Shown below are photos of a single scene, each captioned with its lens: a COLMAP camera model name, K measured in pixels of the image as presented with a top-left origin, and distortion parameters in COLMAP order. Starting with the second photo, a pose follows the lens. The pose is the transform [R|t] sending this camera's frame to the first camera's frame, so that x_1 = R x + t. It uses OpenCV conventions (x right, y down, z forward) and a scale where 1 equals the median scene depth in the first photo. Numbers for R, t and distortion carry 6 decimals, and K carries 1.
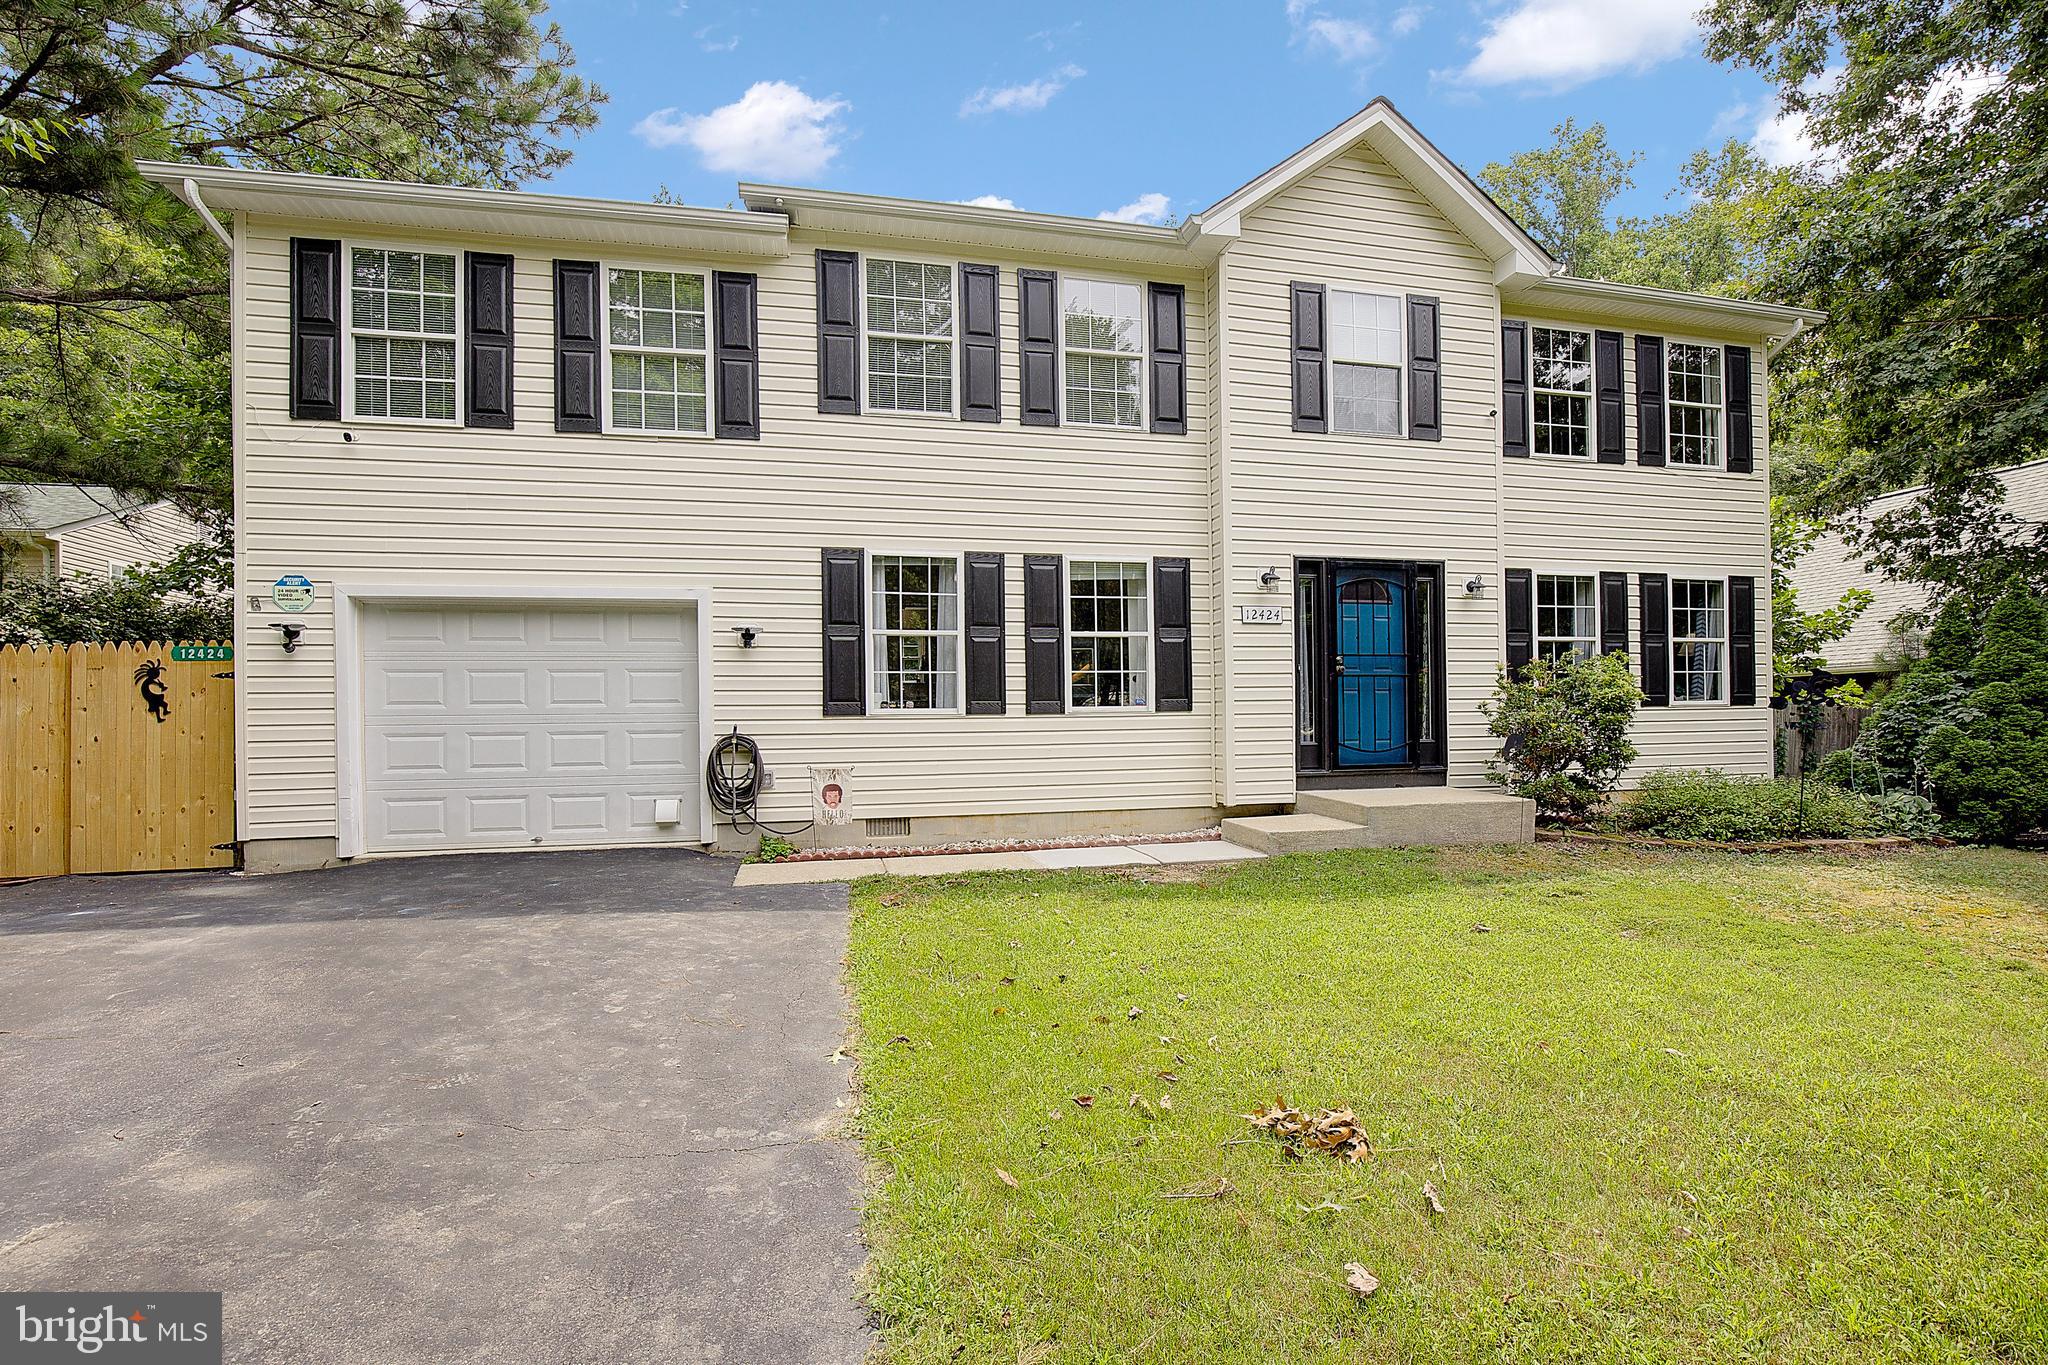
lens RADIAL K [[917.5, 0, 1025.3], [0, 917.5, 718.7], [0, 0, 1]] dist [-0.000909, -0.000186]
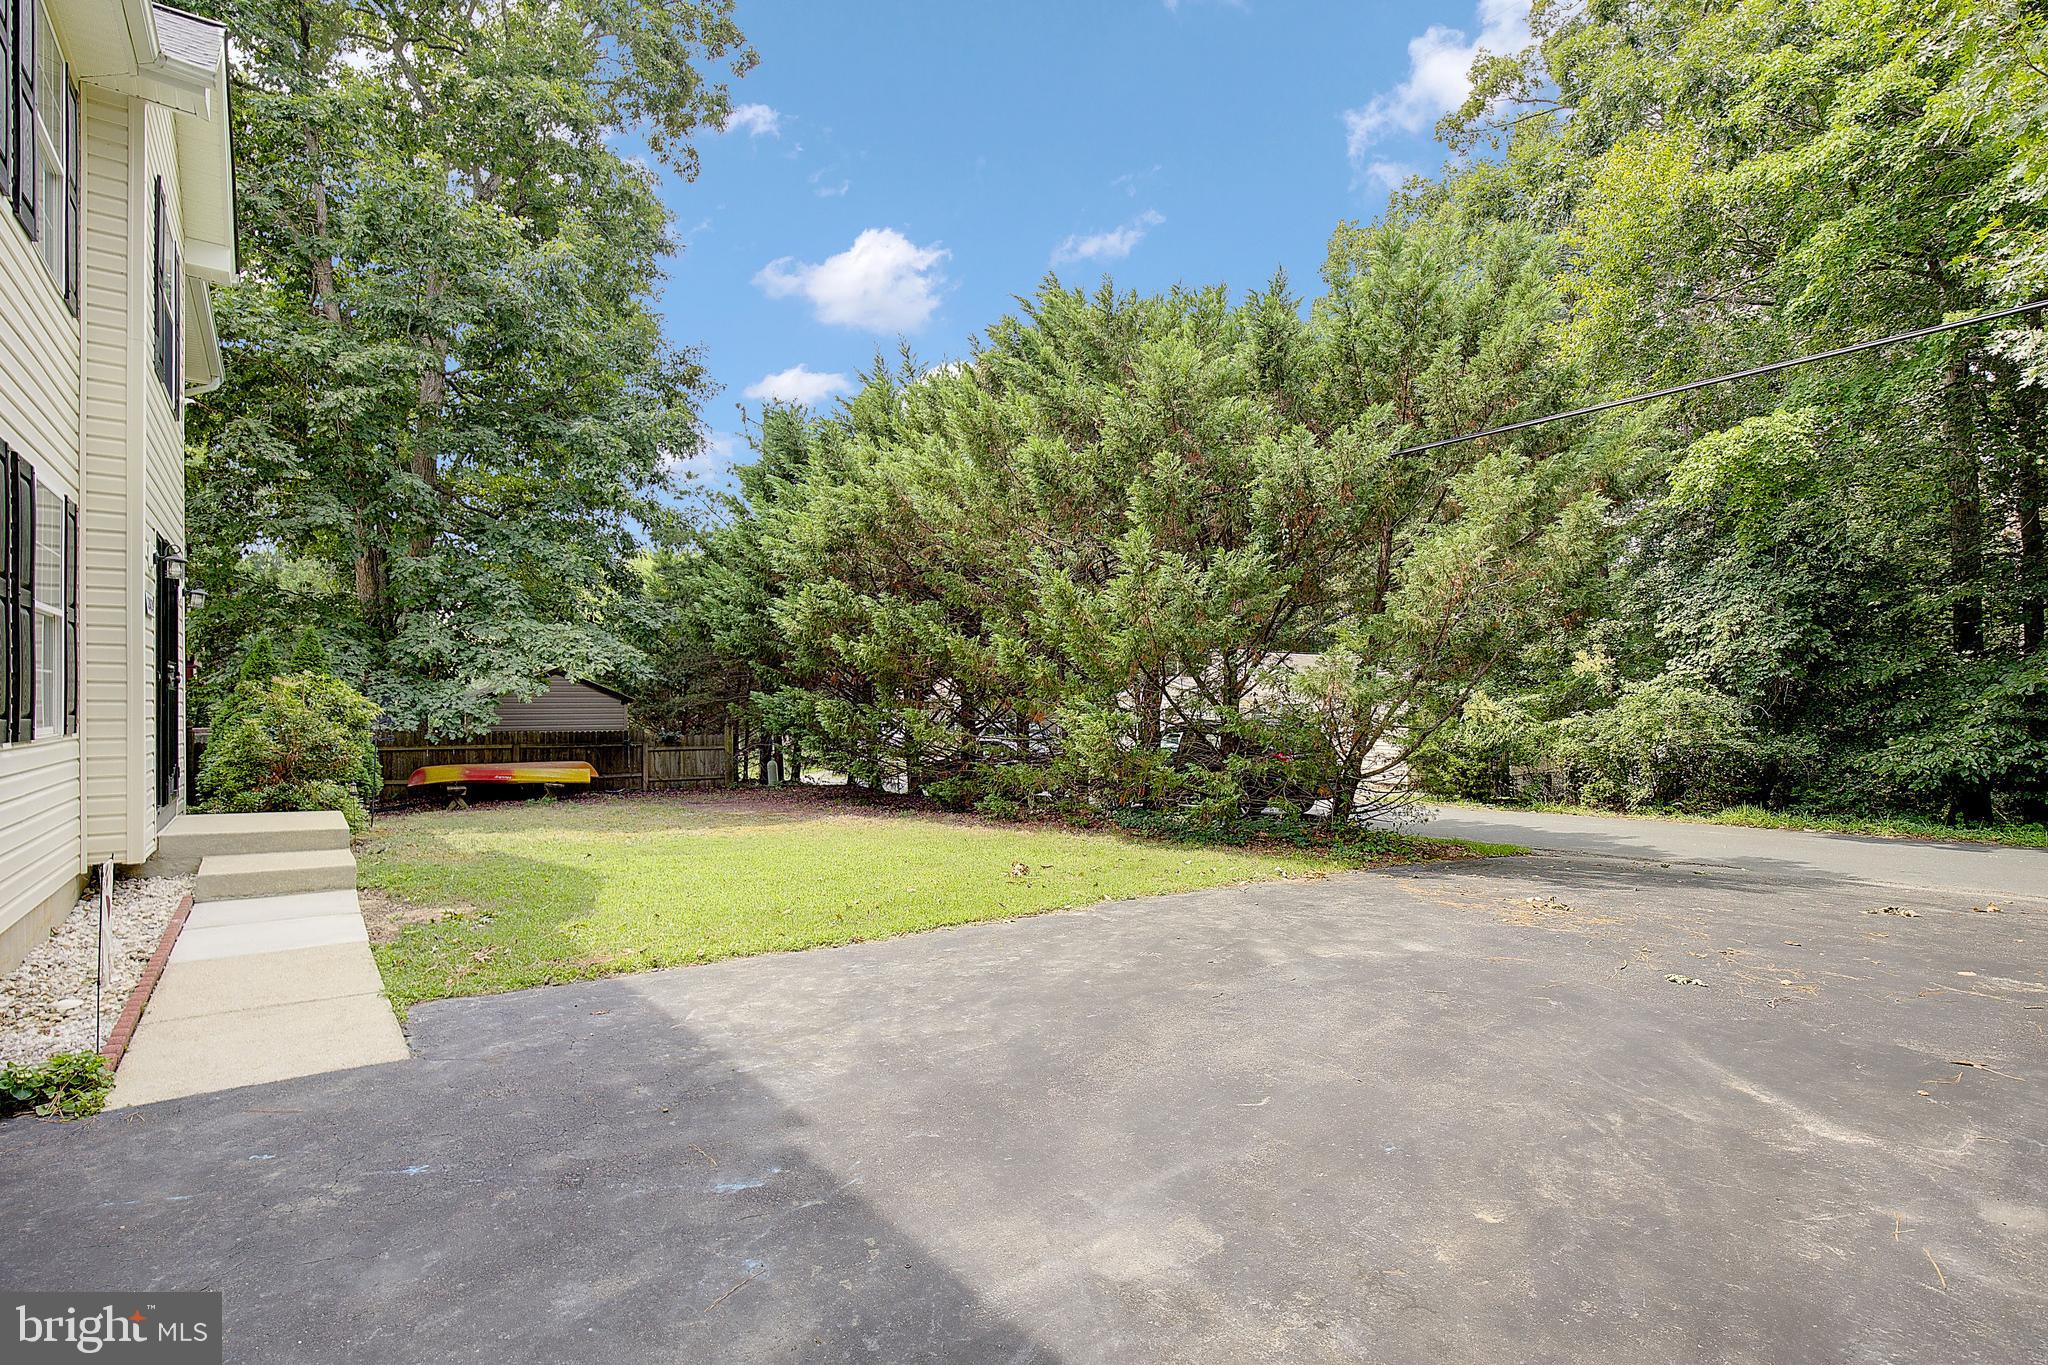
lens RADIAL K [[933.3, 0, 1018.3], [0, 933.3, 696.2], [0, 0, 1]] dist [0.000875, -0.000041]
pose [[-0.421661, 0.021550, 0.906498, -1.984782], [0.006051, 0.999762, -0.020952, -0.036973], [-0.906734, -0.003349, -0.421691, 1.849294]]
